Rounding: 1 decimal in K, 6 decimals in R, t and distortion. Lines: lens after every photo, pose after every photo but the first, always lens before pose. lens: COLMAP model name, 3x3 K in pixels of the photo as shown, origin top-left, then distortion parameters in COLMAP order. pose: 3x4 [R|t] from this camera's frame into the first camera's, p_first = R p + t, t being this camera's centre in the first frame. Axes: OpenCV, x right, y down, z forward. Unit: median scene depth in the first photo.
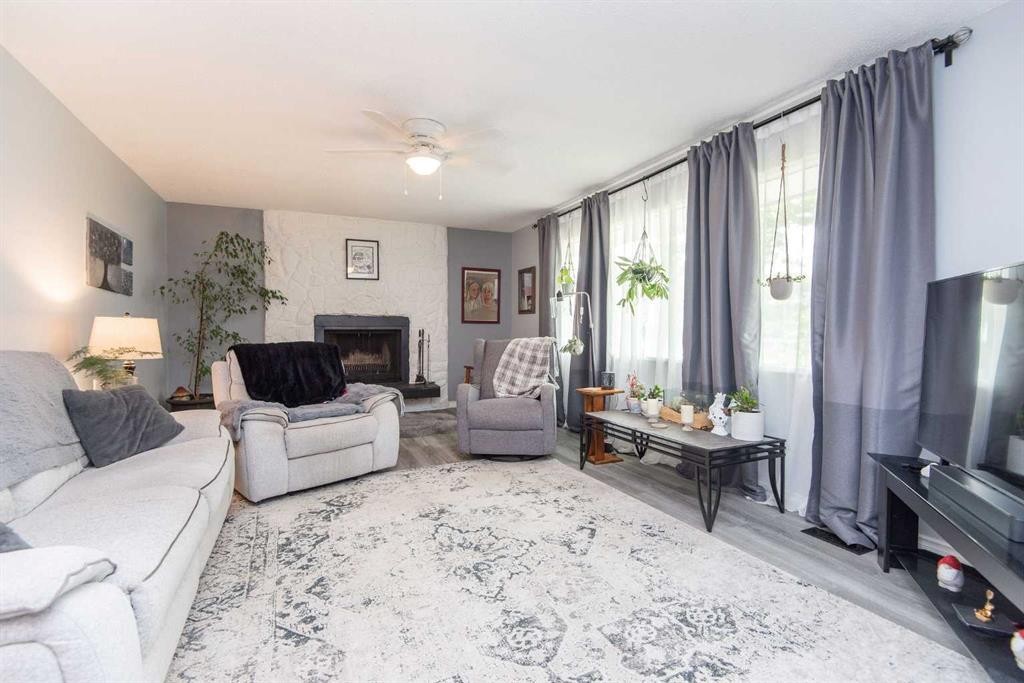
lens RADIAL K [[465.5, 0, 510.5], [0, 465.5, 335.4], [0, 0, 1]] dist [0.039441, -0.032318]
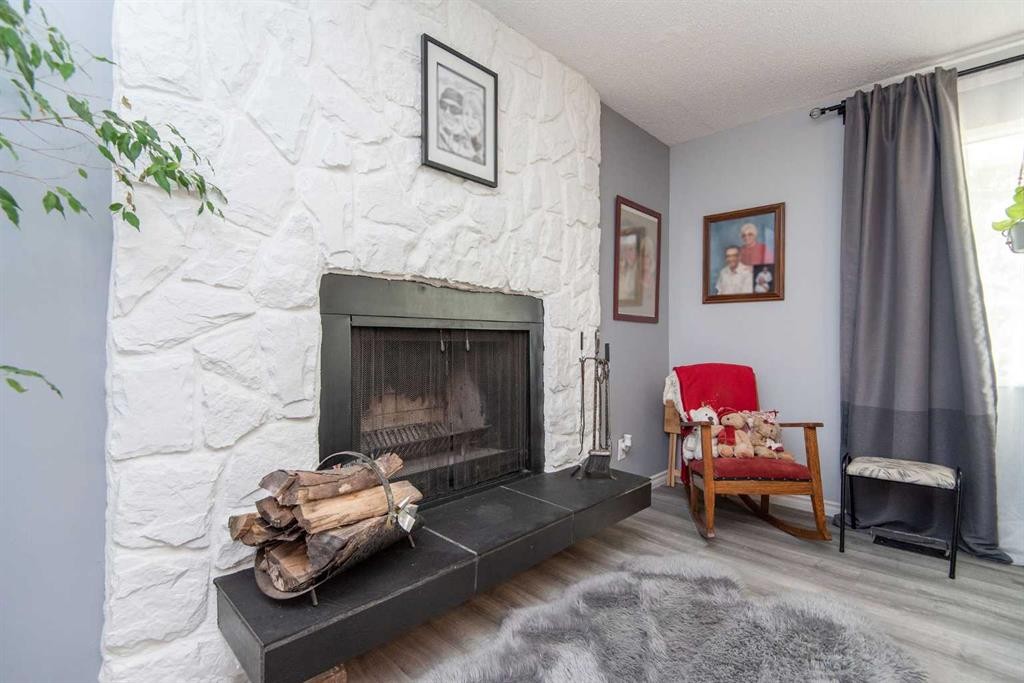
lens RADIAL K [[443.4, 0, 512.0], [0, 443.4, 341.5], [0, 0, 1]] dist [-0.065549, -0.000032]
pose [[0.923300, 0.004269, 0.384055, -0.771377], [-0.004137, 0.999991, -0.001170, -0.008491], [-0.384057, -0.000508, 0.923309, 1.364134]]
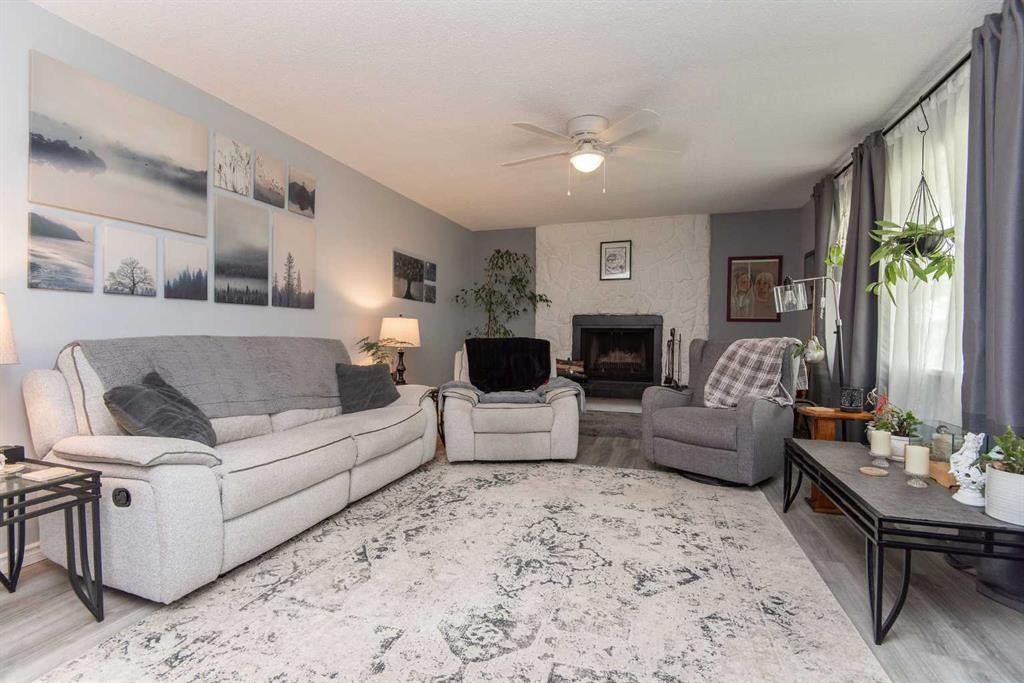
lens RADIAL K [[465.5, 0, 510.5], [0, 465.5, 335.4], [0, 0, 1]] dist [0.039441, -0.032318]
pose [[0.740519, 0.013322, -0.671903, 0.394615], [-0.015179, 0.999880, 0.003096, 0.006442], [0.671864, 0.007906, 0.740633, 0.162880]]
